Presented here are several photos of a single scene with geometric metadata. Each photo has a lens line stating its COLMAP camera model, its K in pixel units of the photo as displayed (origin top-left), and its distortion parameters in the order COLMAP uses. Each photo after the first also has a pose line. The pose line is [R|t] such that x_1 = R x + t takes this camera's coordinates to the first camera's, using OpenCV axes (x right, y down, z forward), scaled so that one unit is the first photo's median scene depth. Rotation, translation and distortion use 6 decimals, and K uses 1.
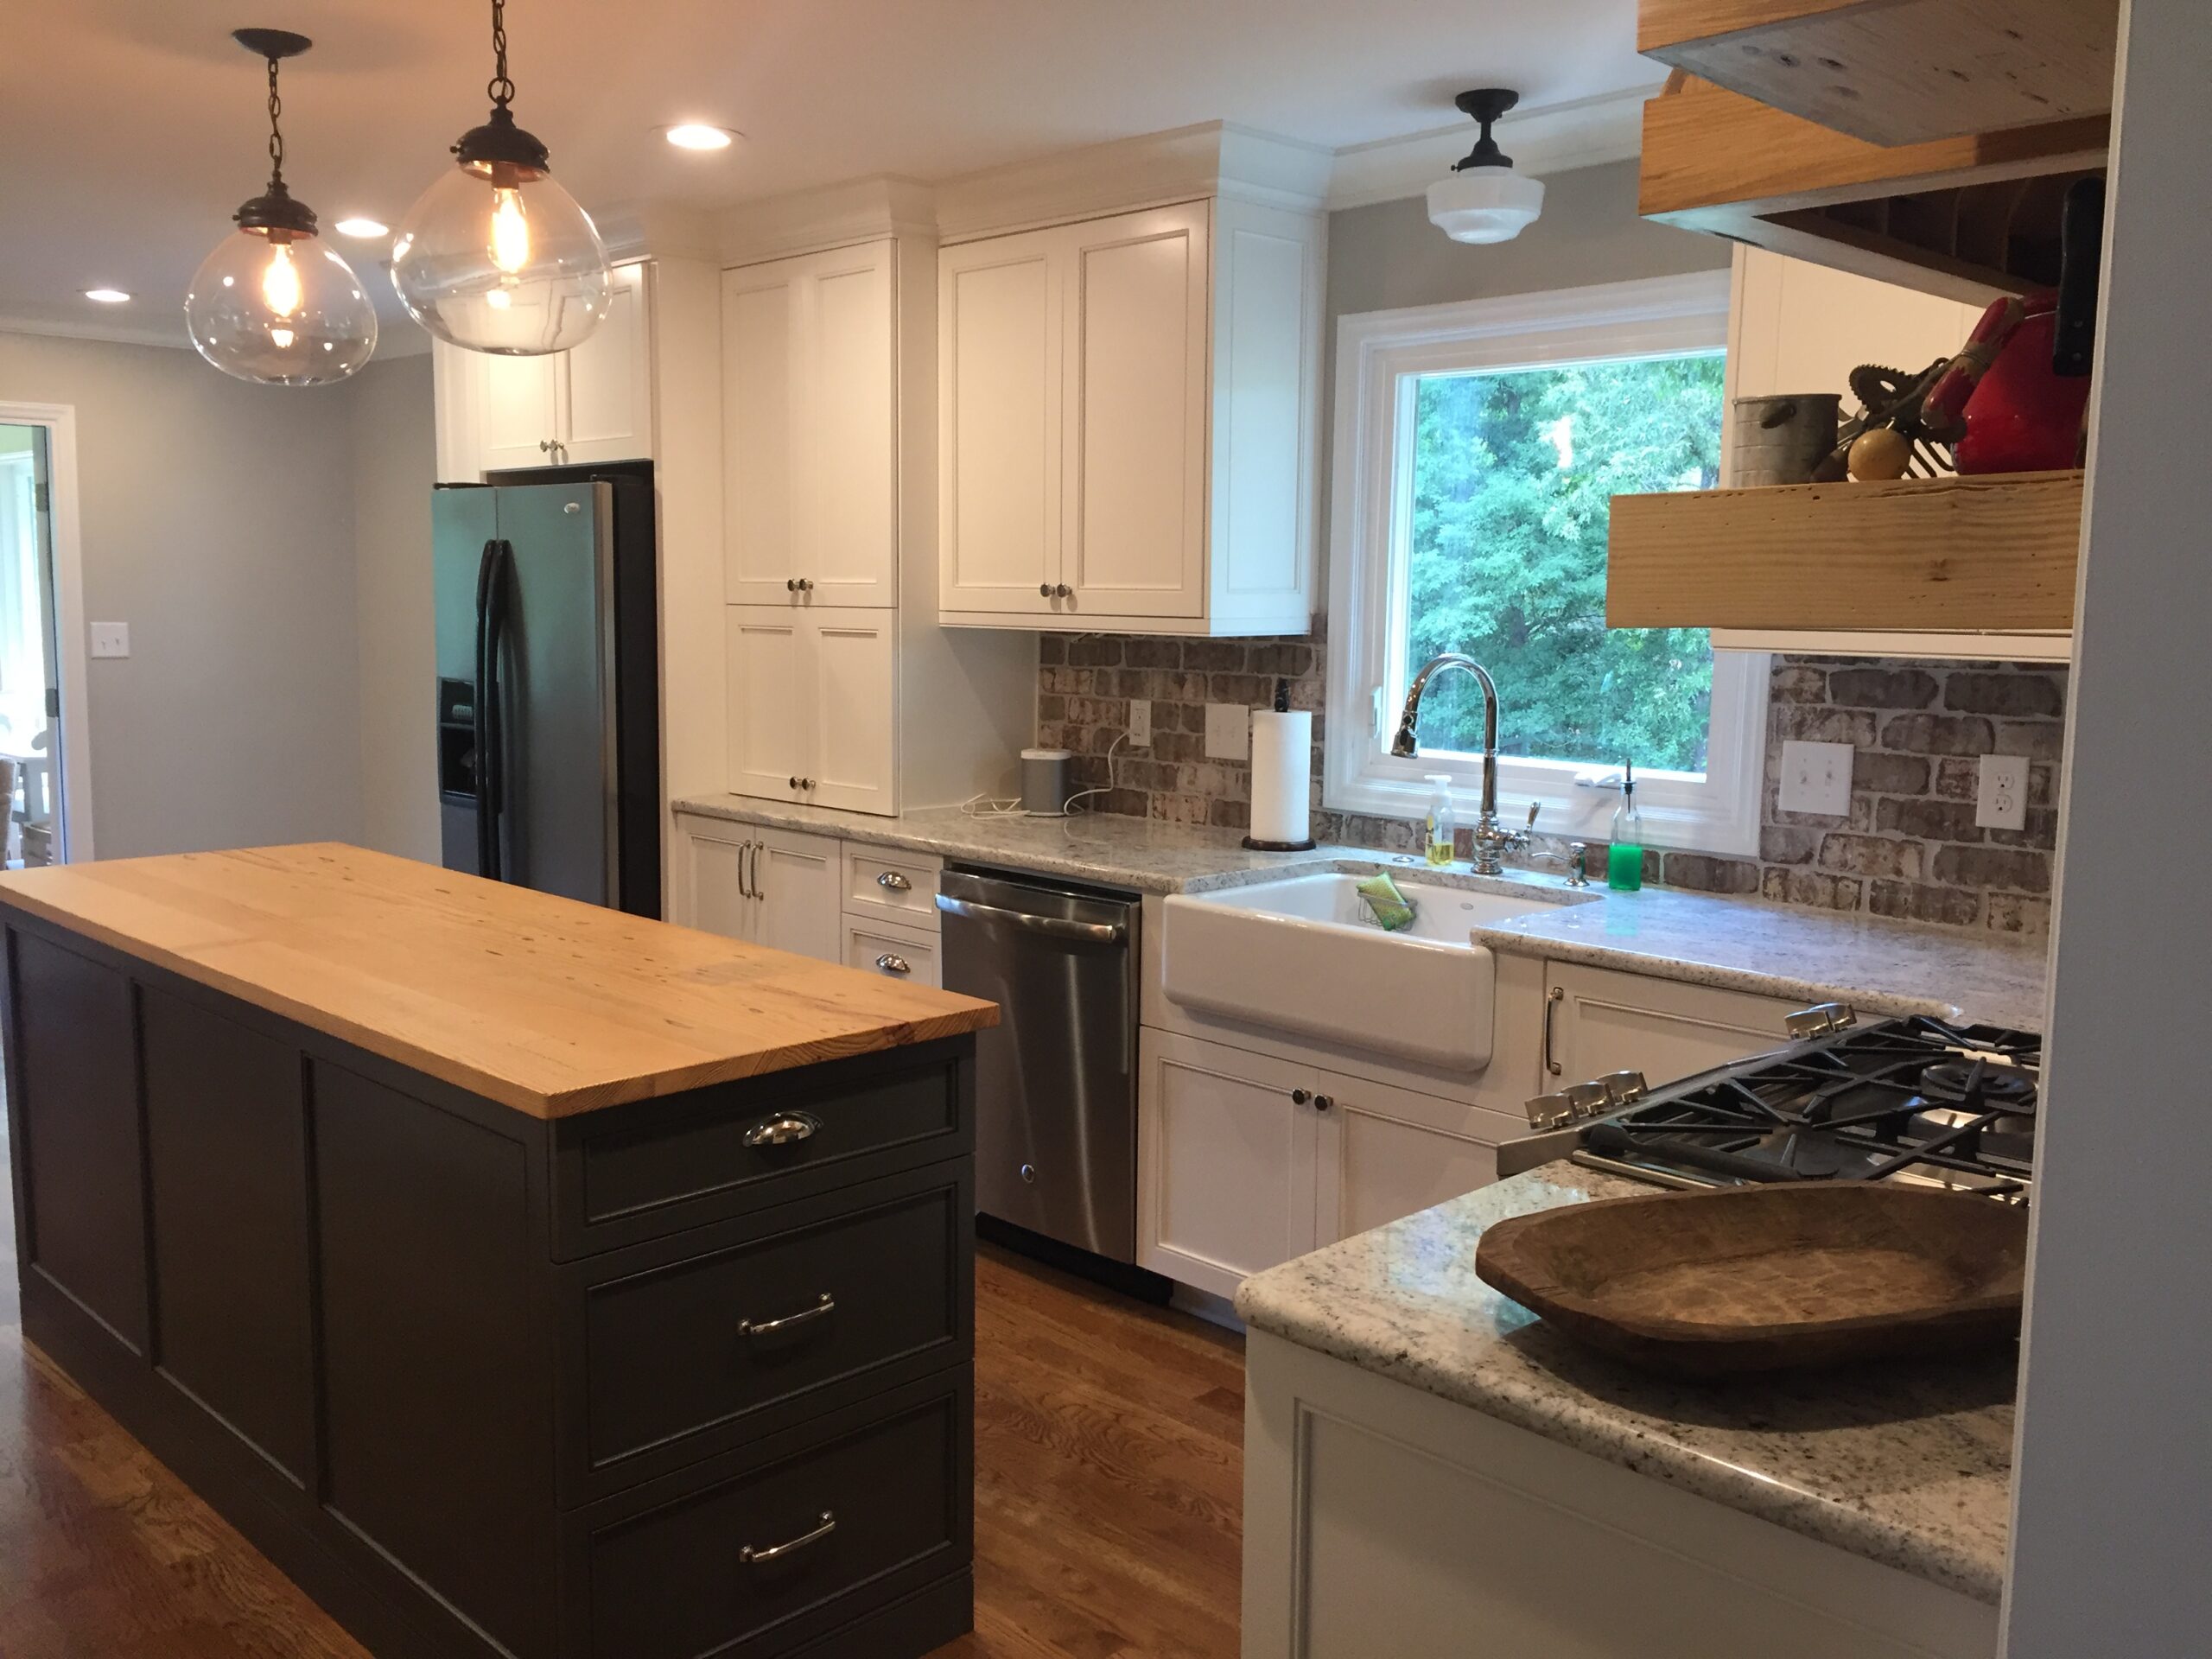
lens RADIAL K [[1885.7, 0, 1122.4], [0, 1885.7, 780.7], [0, 0, 1]] dist [0.063873, -0.085151]
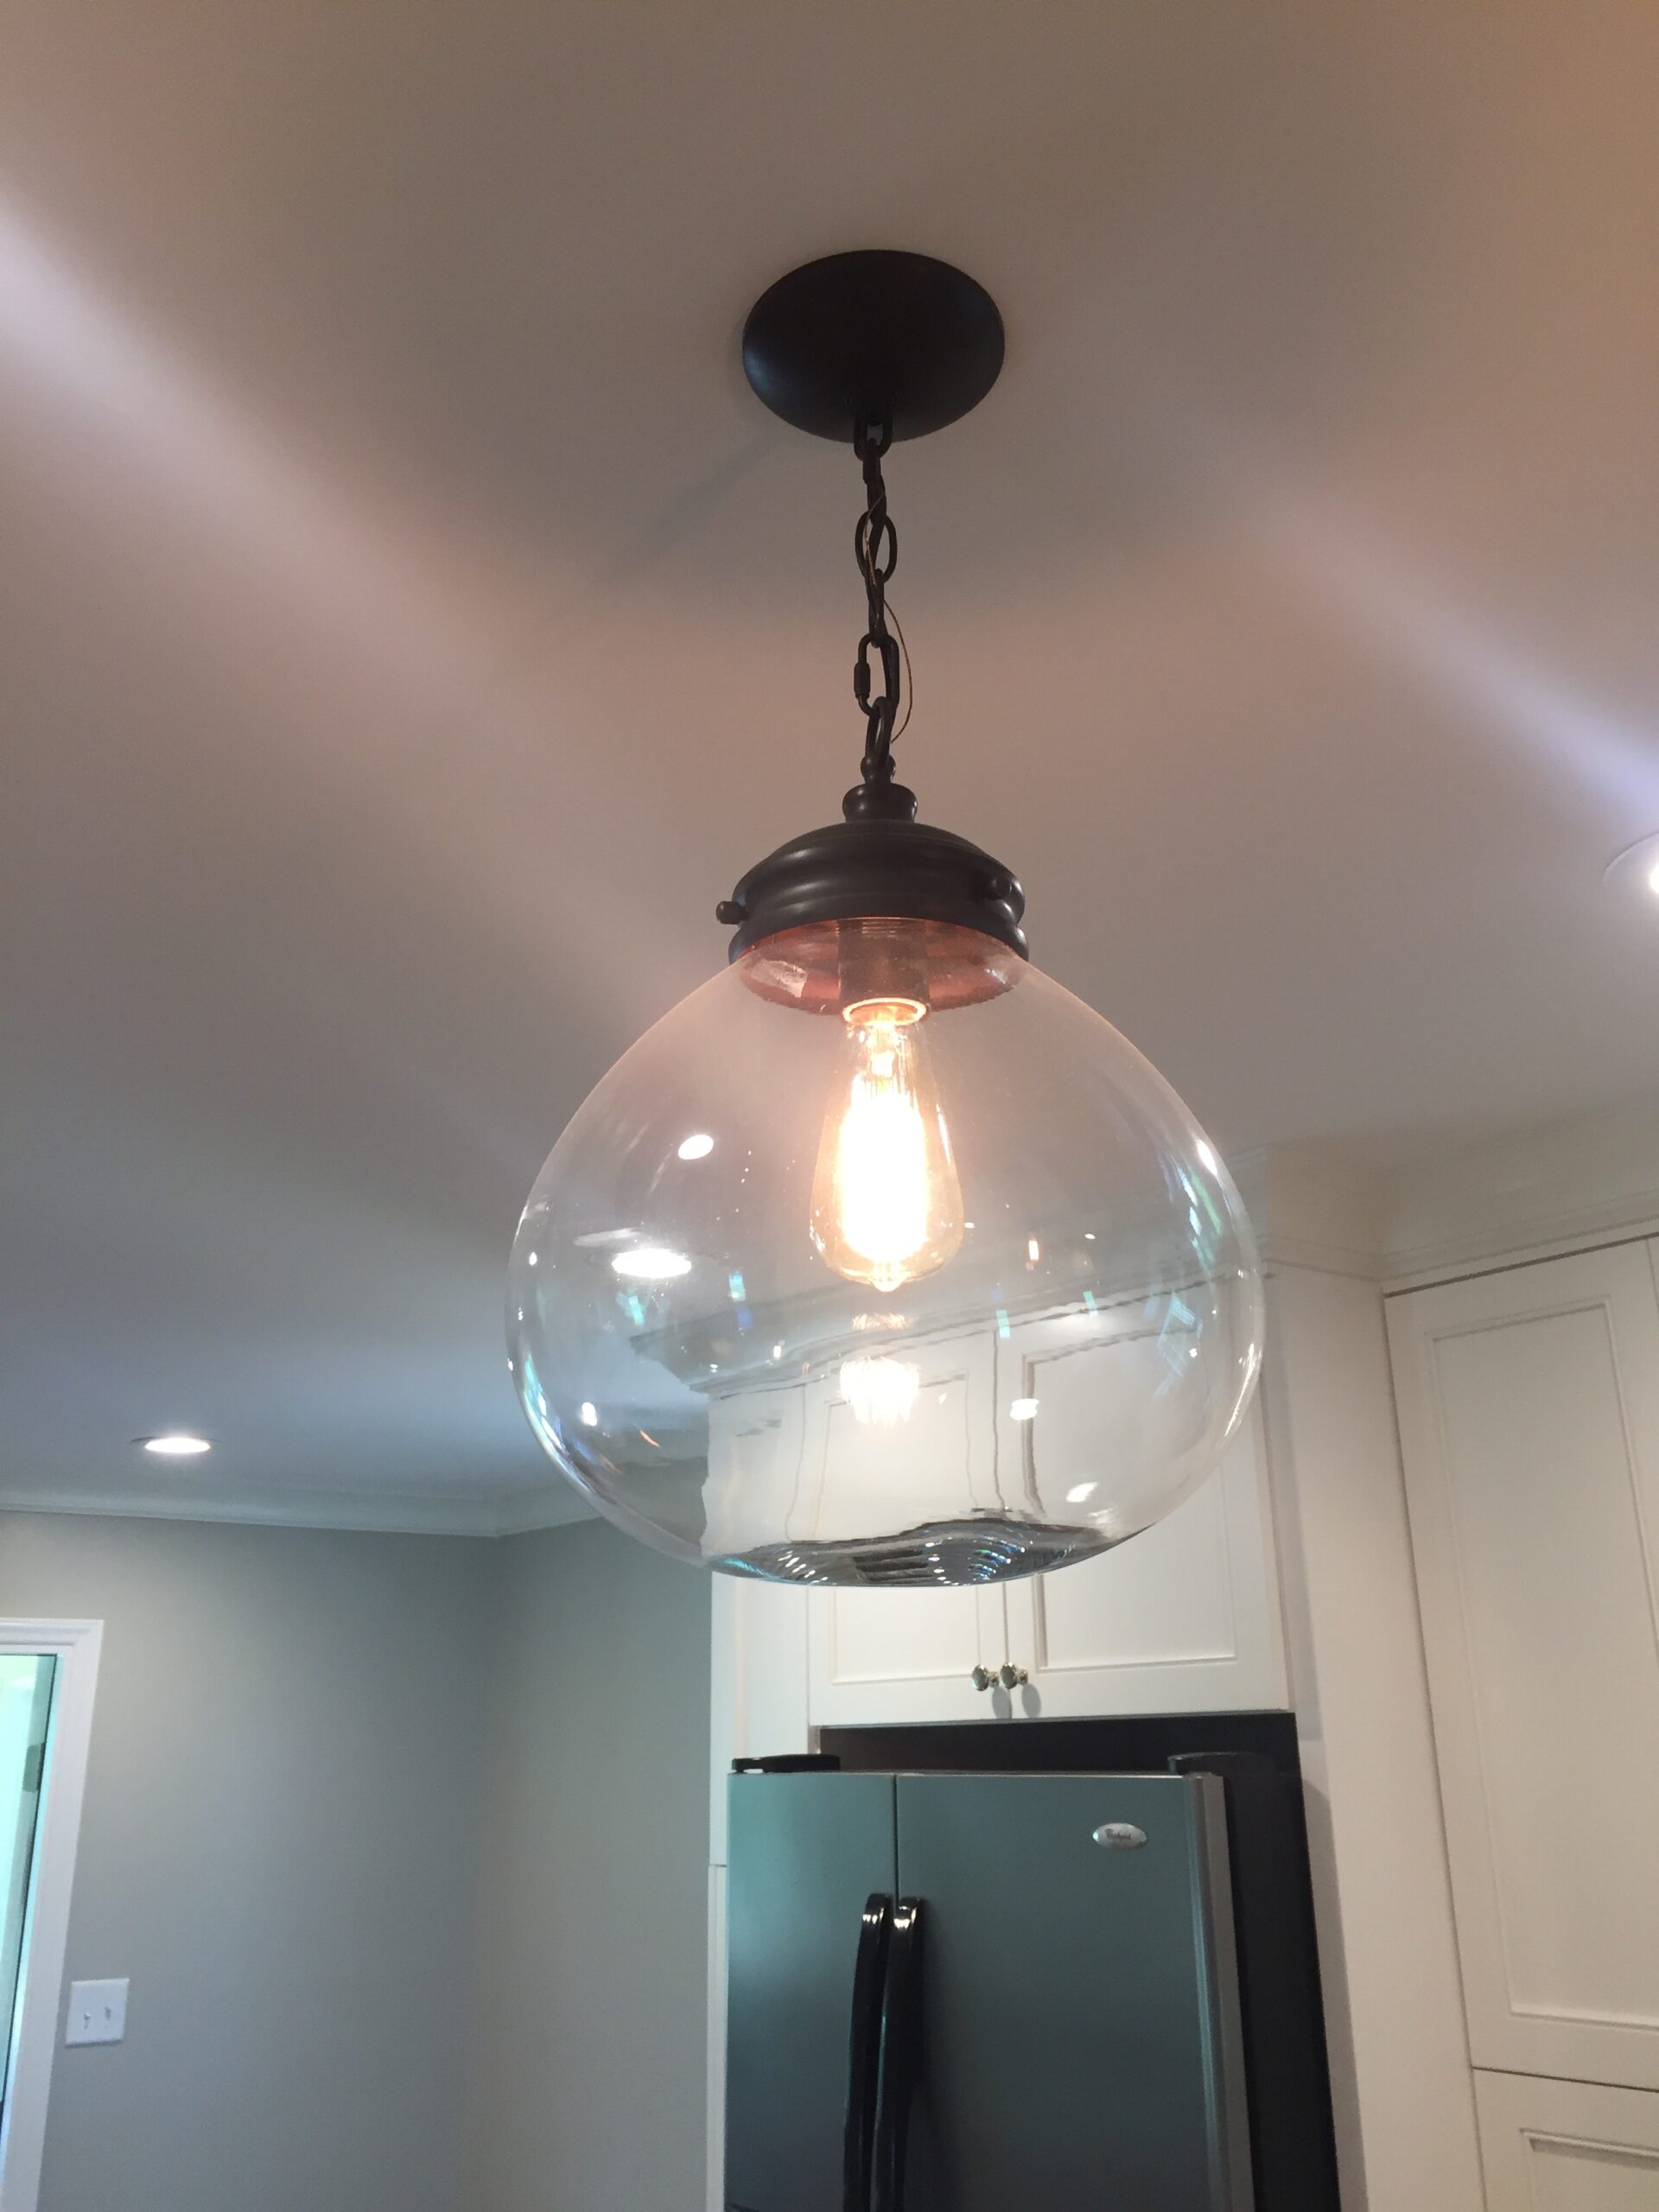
lens RADIAL K [[1885.7, 0, 839.0], [0, 1885.7, 1102.1], [0, 0, 1]] dist [0.063873, -0.085151]
pose [[0.988704, -0.070203, -0.132421, -0.268182], [0.007798, 0.906417, -0.422312, -0.106631], [0.149676, 0.416509, 0.896726, 0.504727]]
